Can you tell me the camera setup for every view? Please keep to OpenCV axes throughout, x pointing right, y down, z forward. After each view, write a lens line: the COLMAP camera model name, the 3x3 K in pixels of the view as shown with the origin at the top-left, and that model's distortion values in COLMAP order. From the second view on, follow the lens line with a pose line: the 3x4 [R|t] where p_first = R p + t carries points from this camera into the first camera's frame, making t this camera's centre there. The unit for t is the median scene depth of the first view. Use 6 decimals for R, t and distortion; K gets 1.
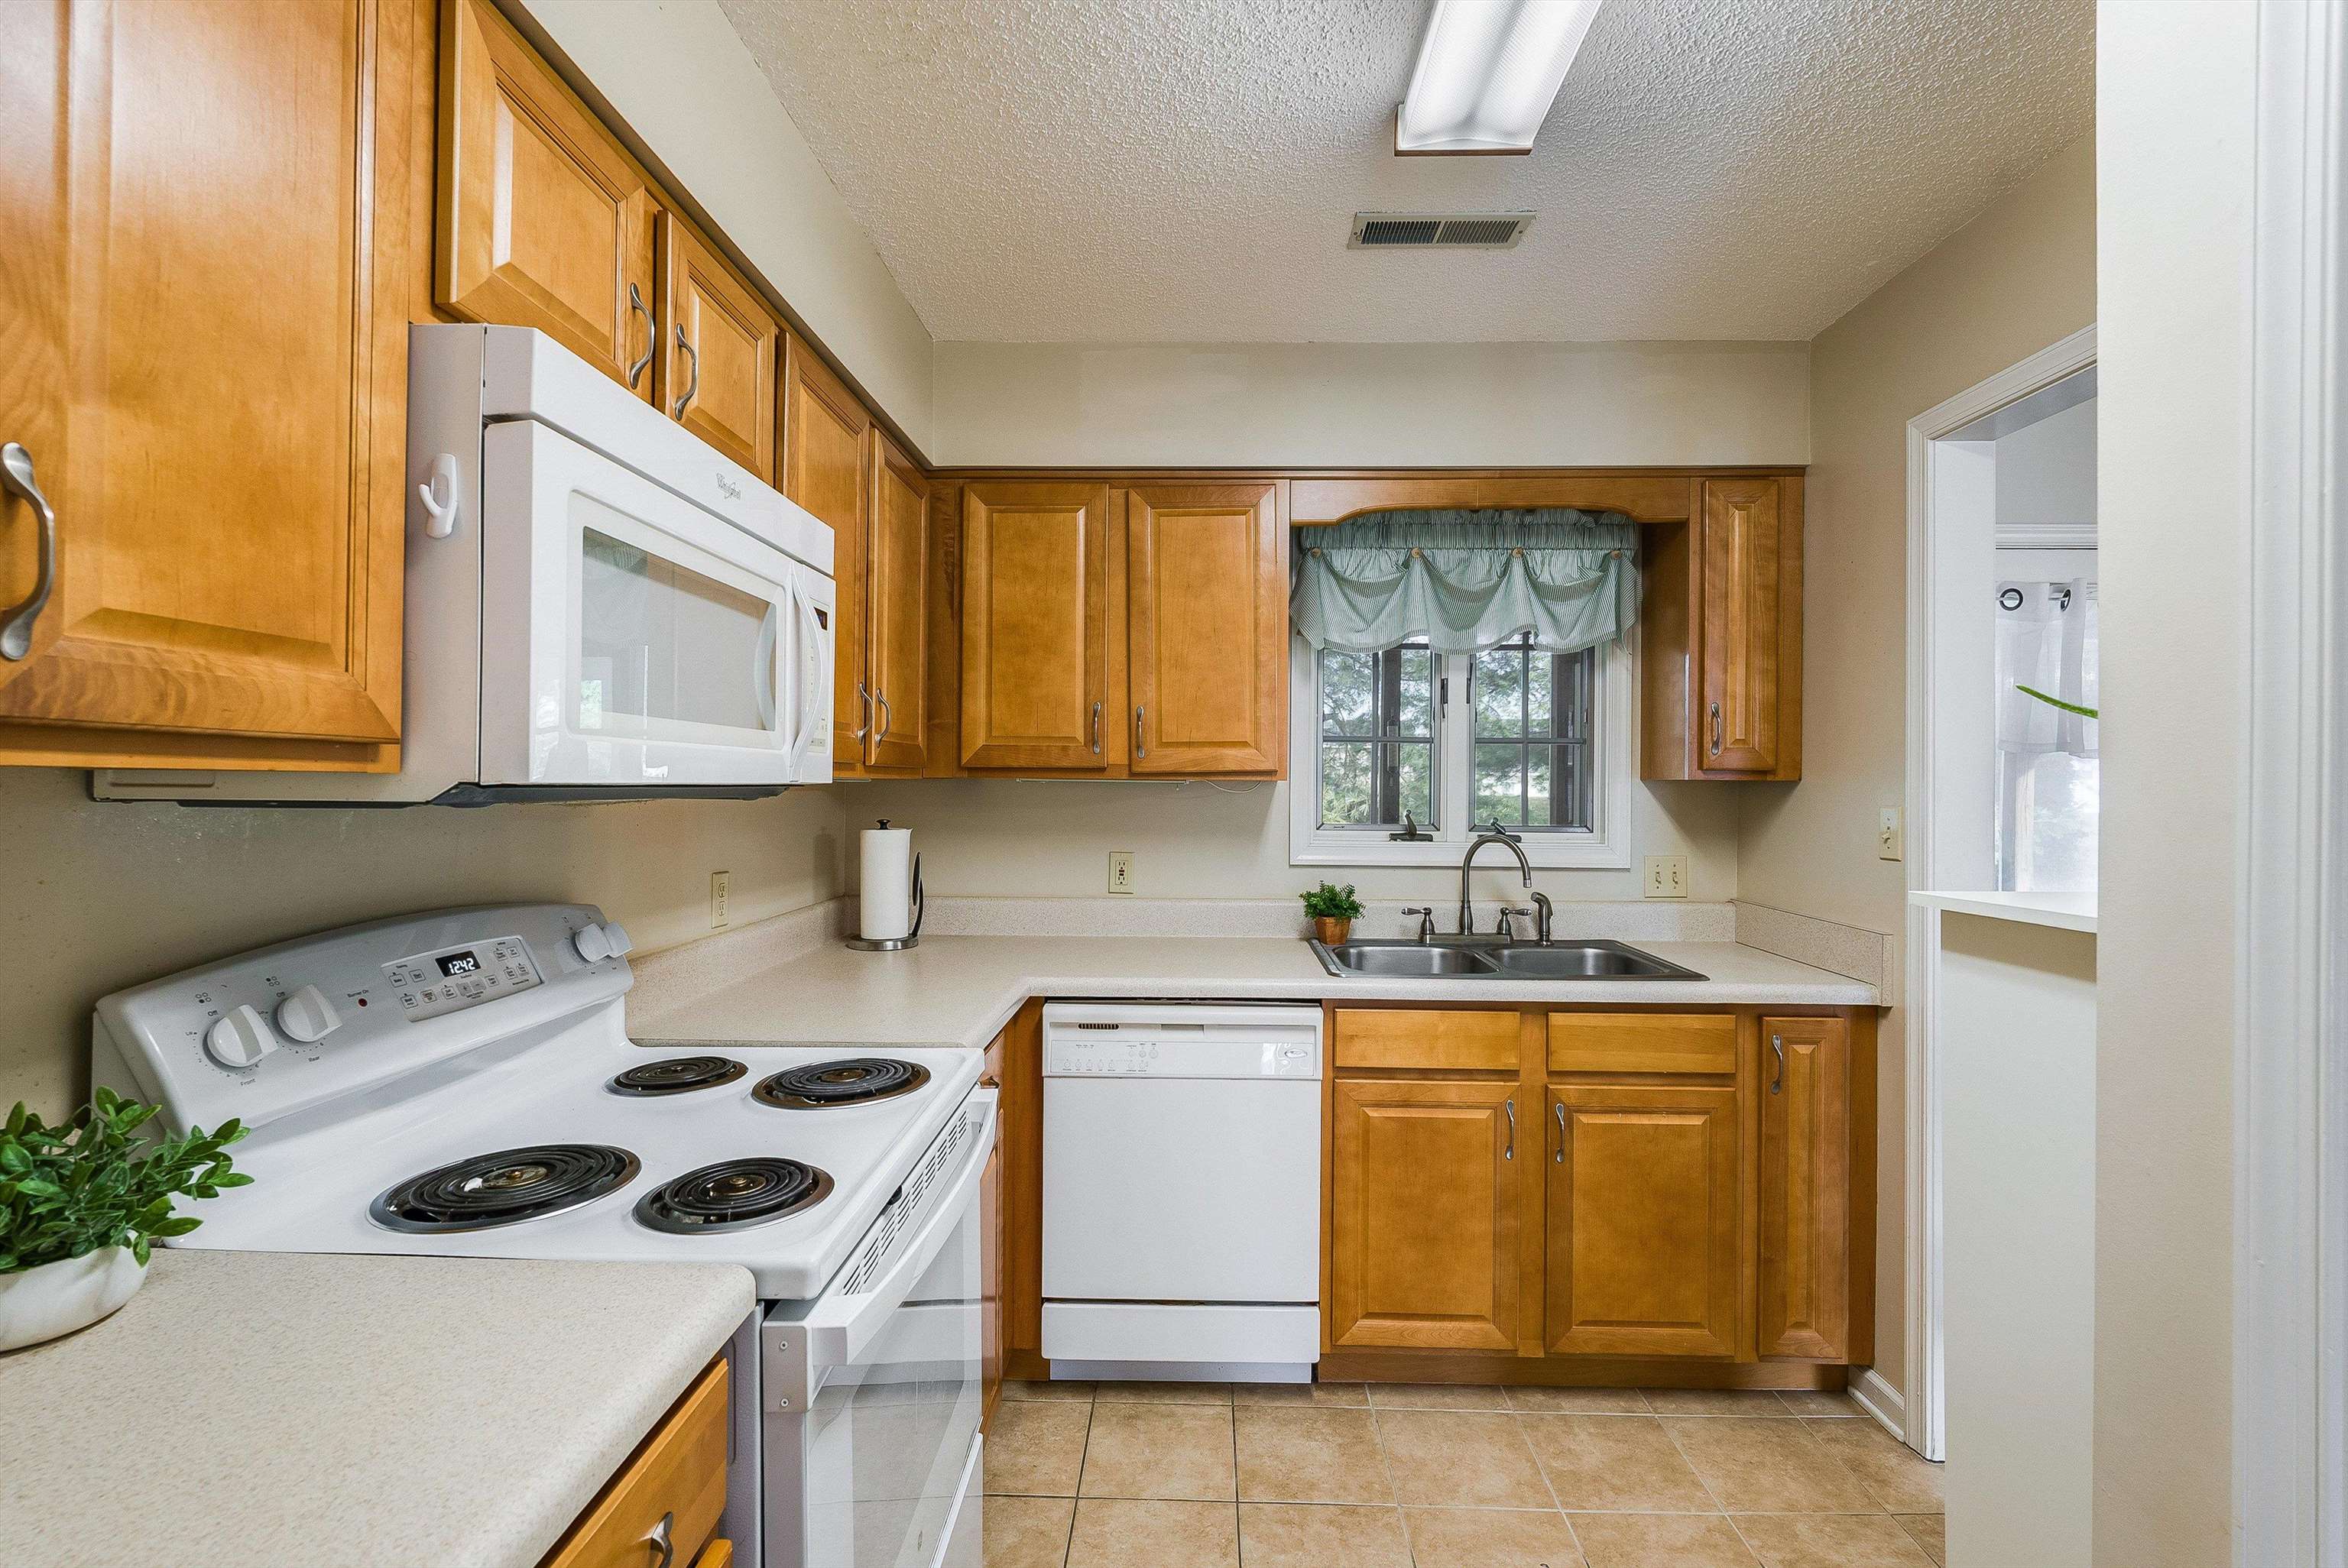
lens RADIAL K [[1063.8, 0, 1180.0], [0, 1063.8, 792.3], [0, 0, 1]] dist [-0.018051, 0.000195]
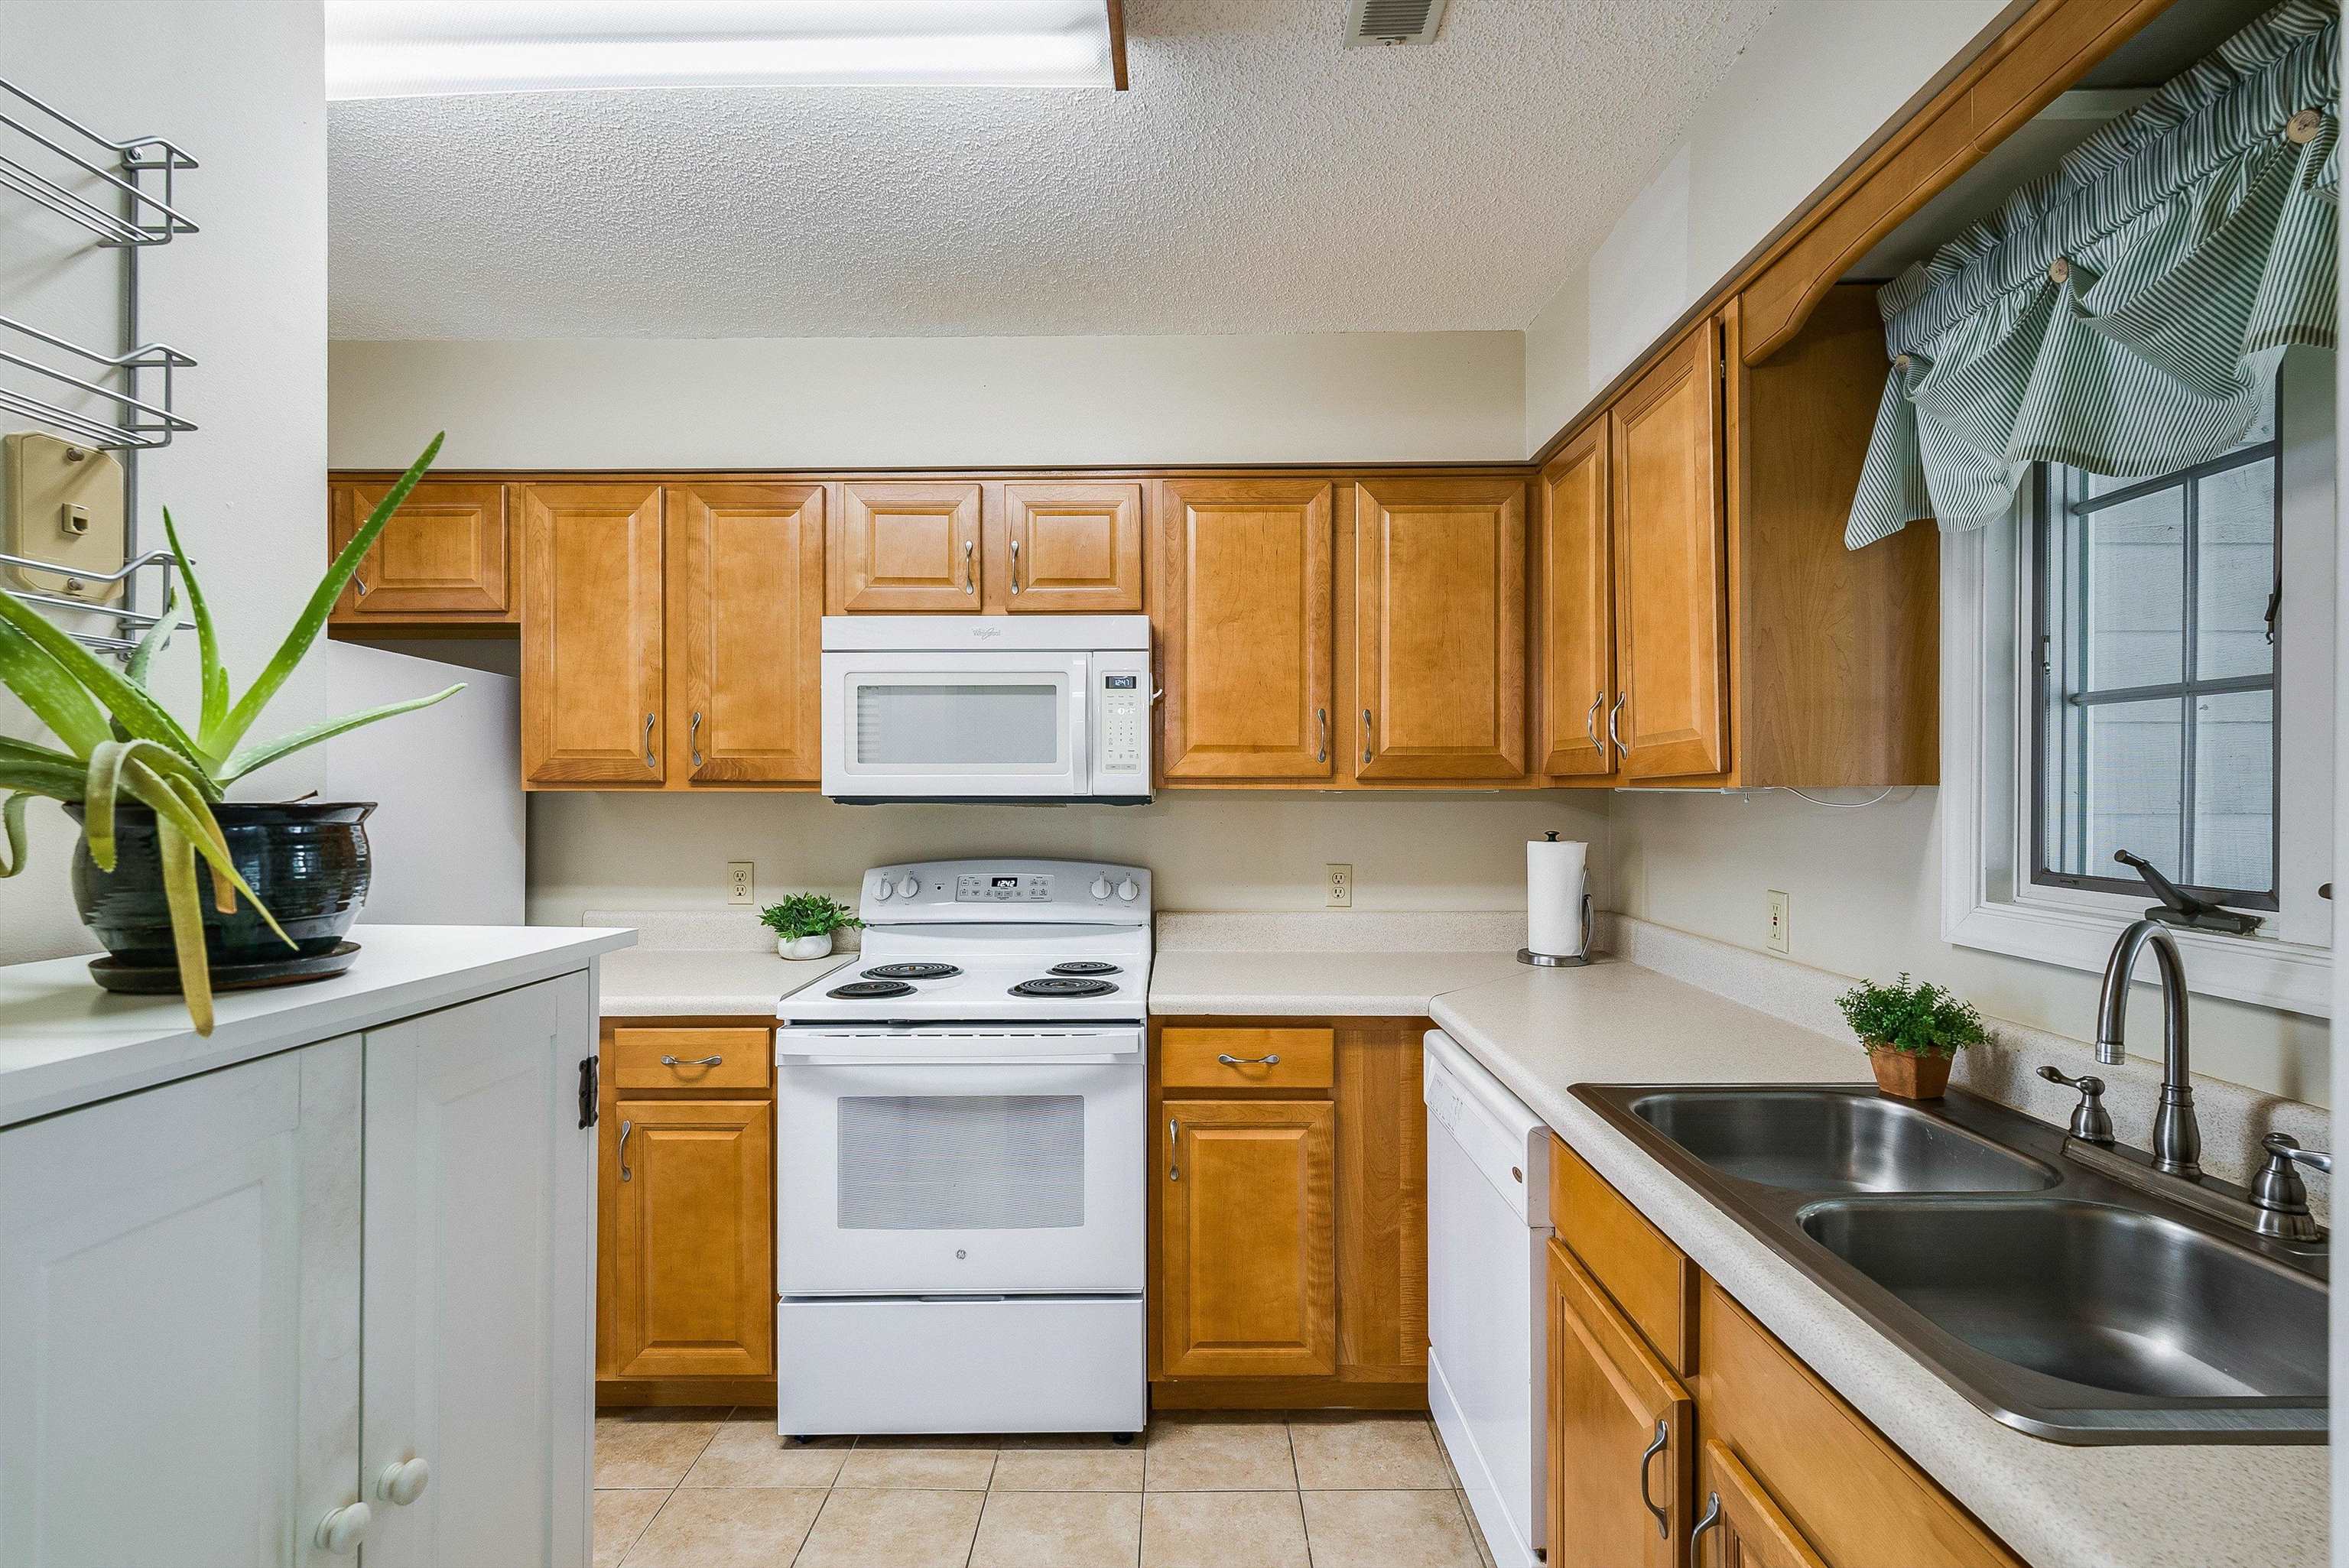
lens RADIAL K [[1064.3, 0, 1180.5], [0, 1064.3, 792.3], [0, 0, 1]] dist [-0.018051, 0.000195]
pose [[0.019953, -0.001860, -0.999799, 1.115661], [-0.006334, 0.999978, -0.001986, -0.010130], [0.999781, 0.006372, 0.019941, 1.038385]]
